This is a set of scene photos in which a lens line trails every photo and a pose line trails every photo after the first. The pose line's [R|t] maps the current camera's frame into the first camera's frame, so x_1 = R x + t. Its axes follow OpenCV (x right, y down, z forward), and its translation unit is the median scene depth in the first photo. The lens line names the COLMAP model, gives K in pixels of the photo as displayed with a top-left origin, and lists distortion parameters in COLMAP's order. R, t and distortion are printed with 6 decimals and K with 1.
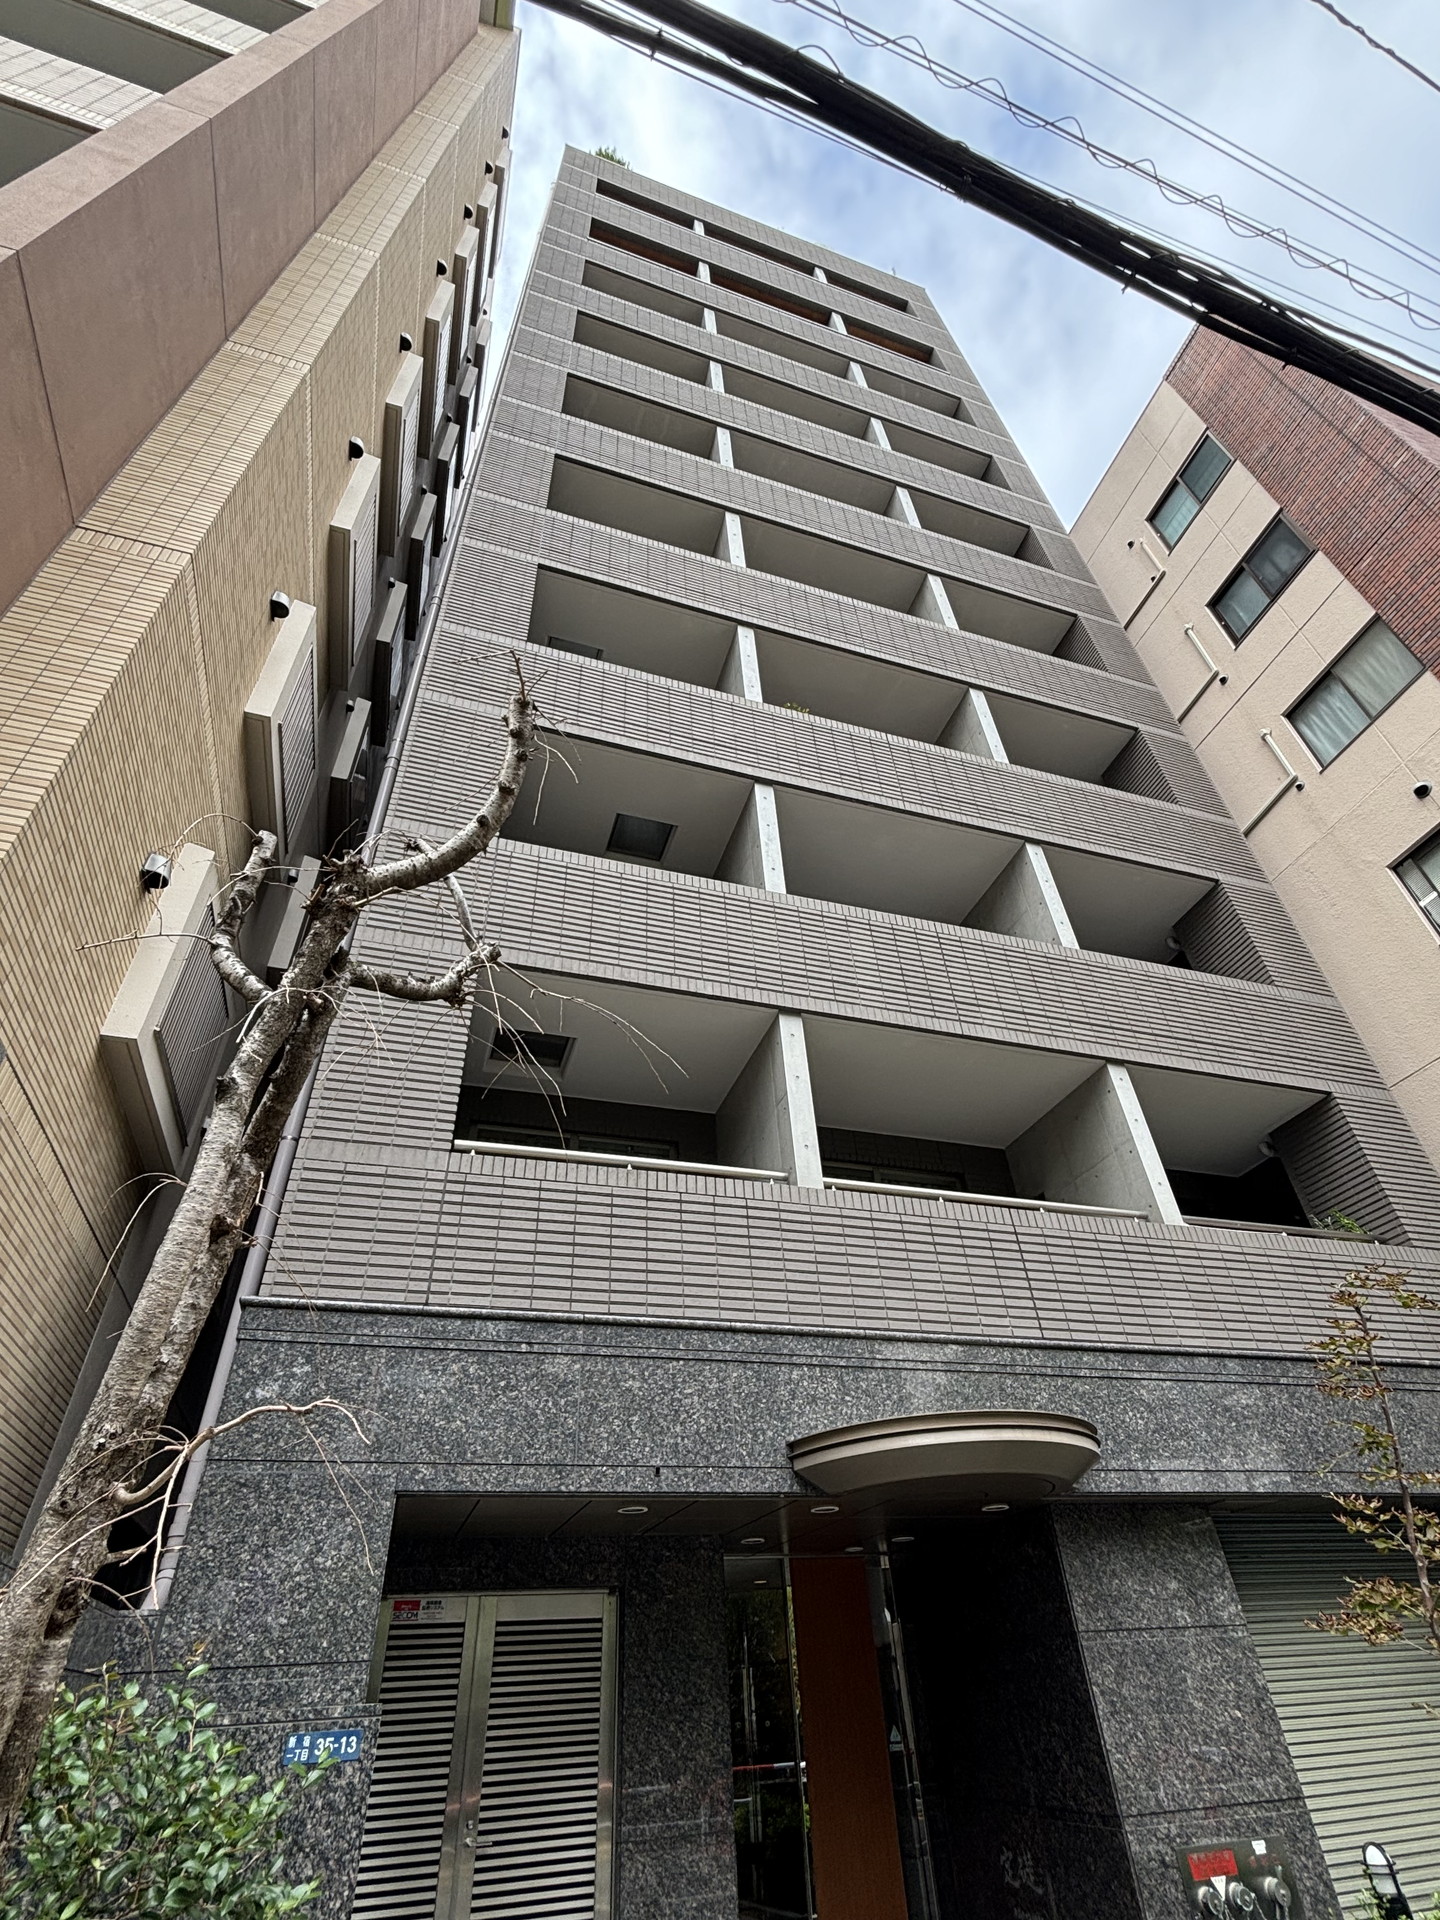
lens RADIAL K [[912.7, 0, 741.0], [0, 912.7, 1021.6], [0, 0, 1]] dist [-0.010967, -0.000002]
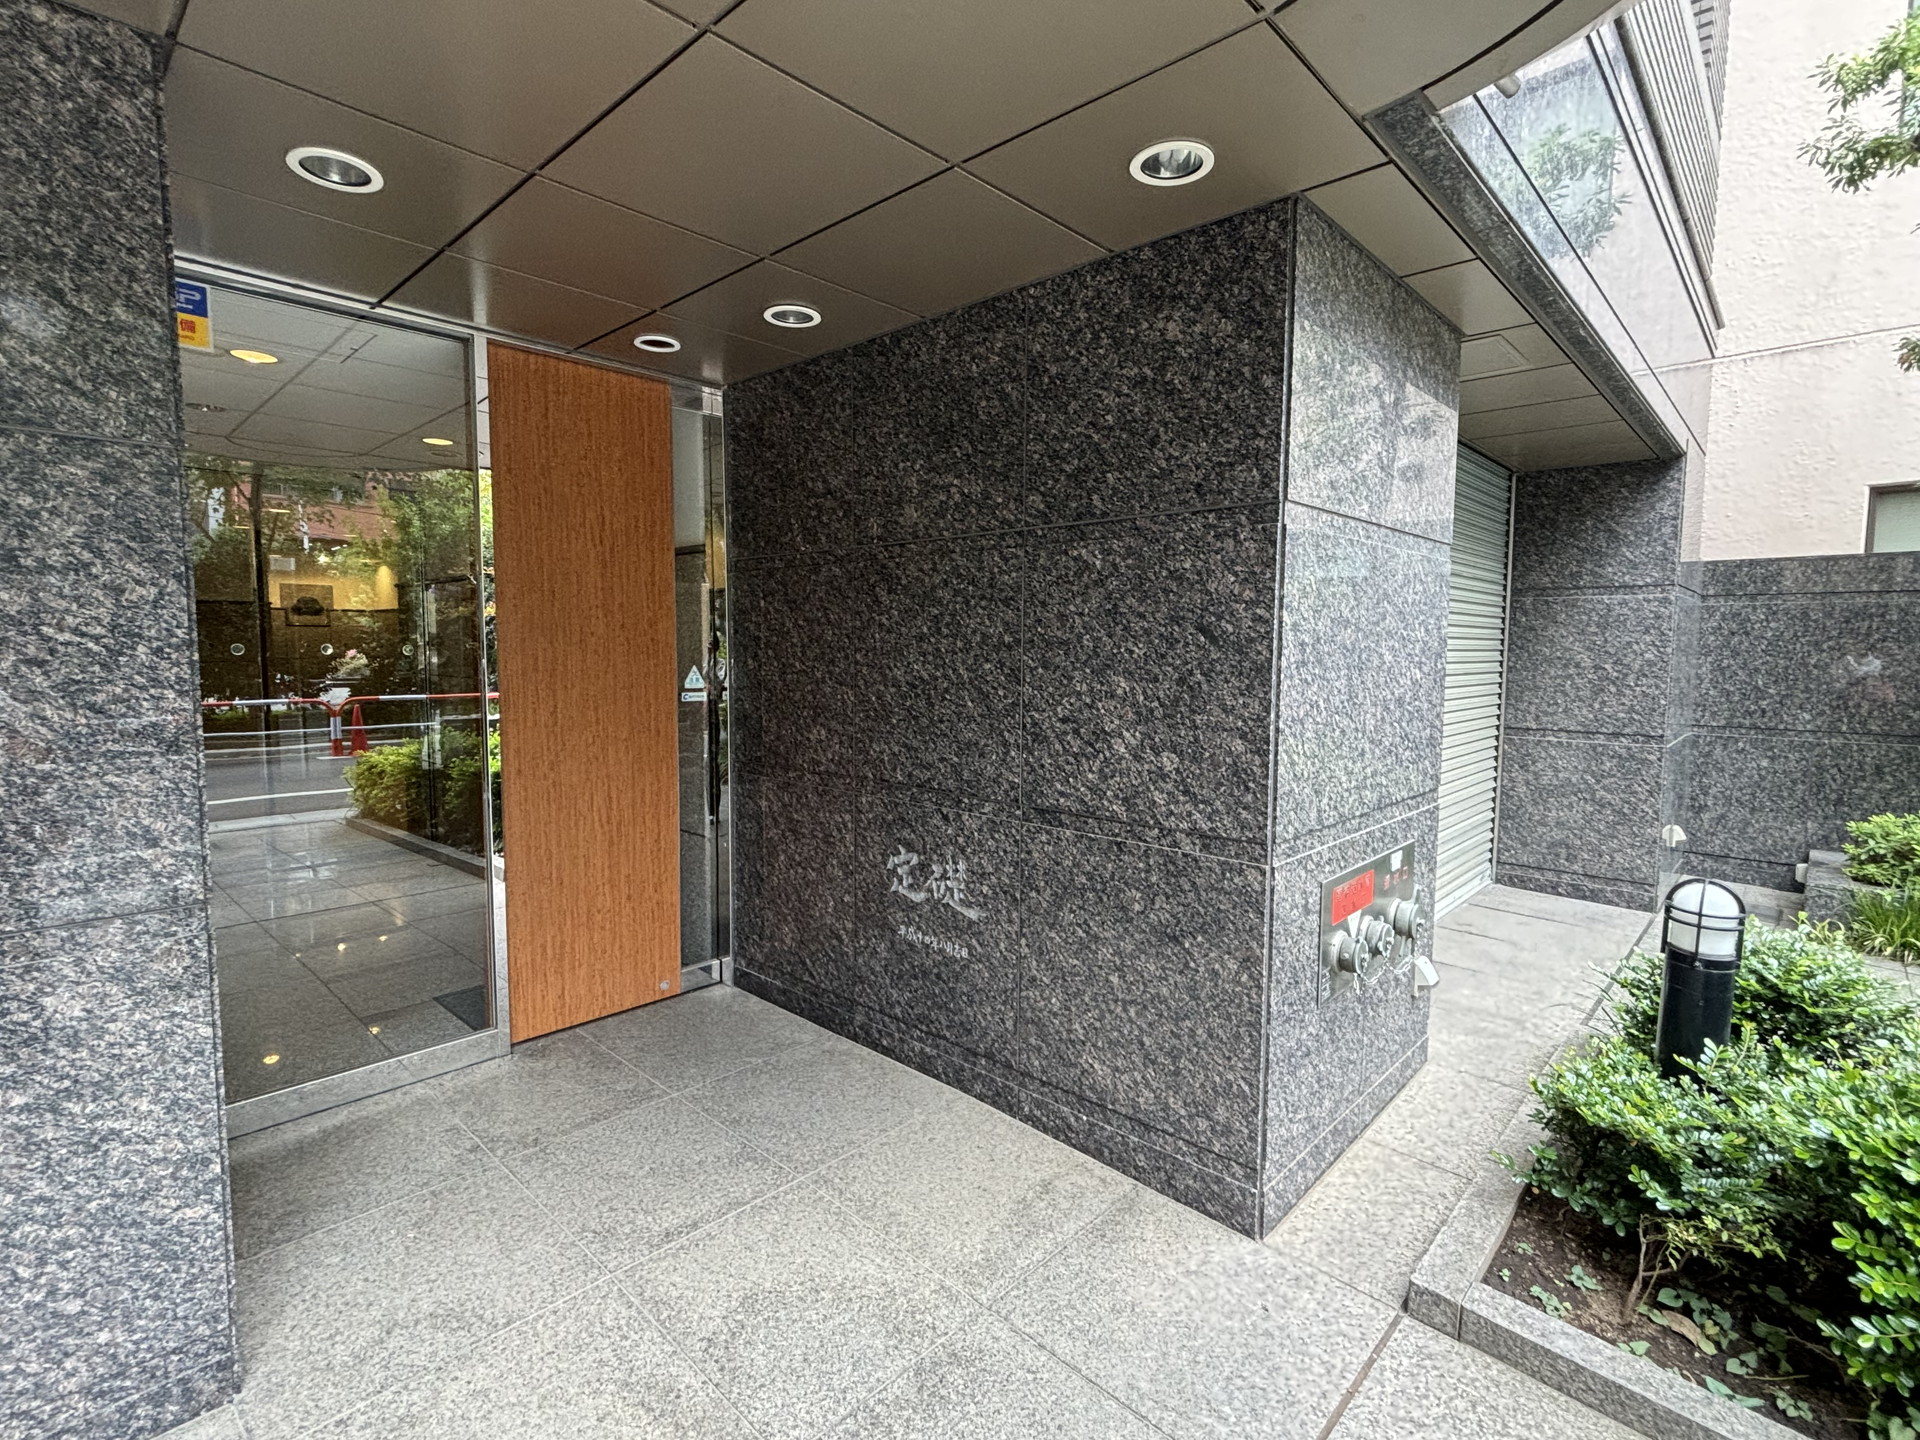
lens RADIAL K [[906.0, 0, 894.3], [0, 906.0, 719.8], [0, 0, 1]] dist [0.136138, 0.000265]
pose [[0.891482, 0.017551, 0.452715, 0.027664], [-0.309422, 0.753487, 0.580099, 0.511986], [-0.330934, -0.657228, 0.677151, 0.651396]]
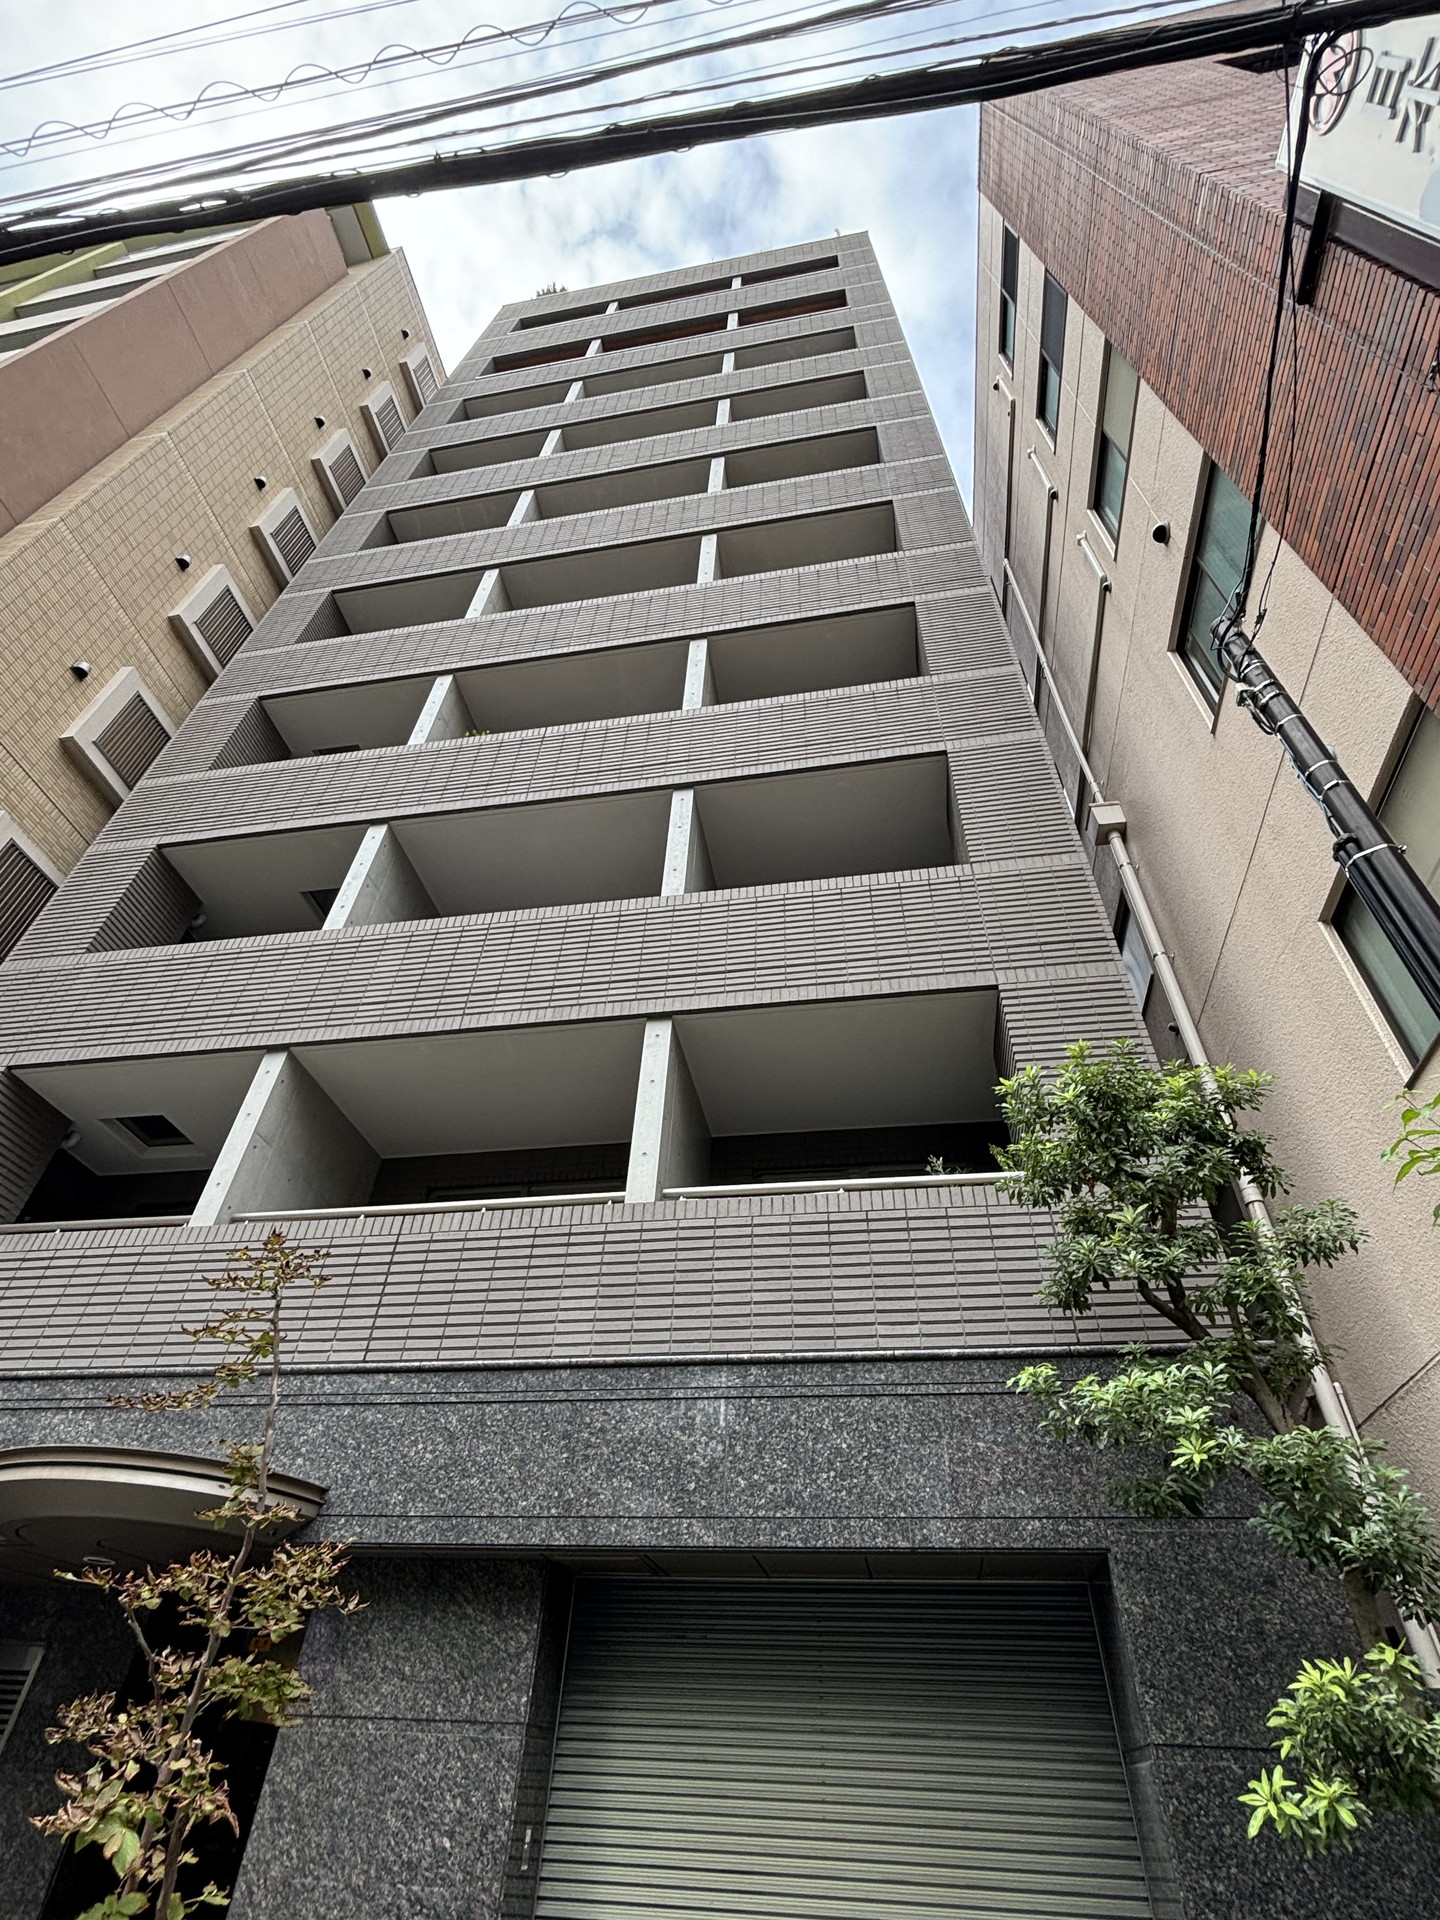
lens RADIAL K [[927.8, 0, 720.0], [0, 927.8, 960.0], [0, 0, 1]] dist [-0.009872, 0.001666]
pose [[0.888158, -0.247004, -0.387511, 1.143740], [0.210736, 0.968288, -0.134200, 0.171171], [0.408370, 0.037528, 0.912045, 0.319193]]
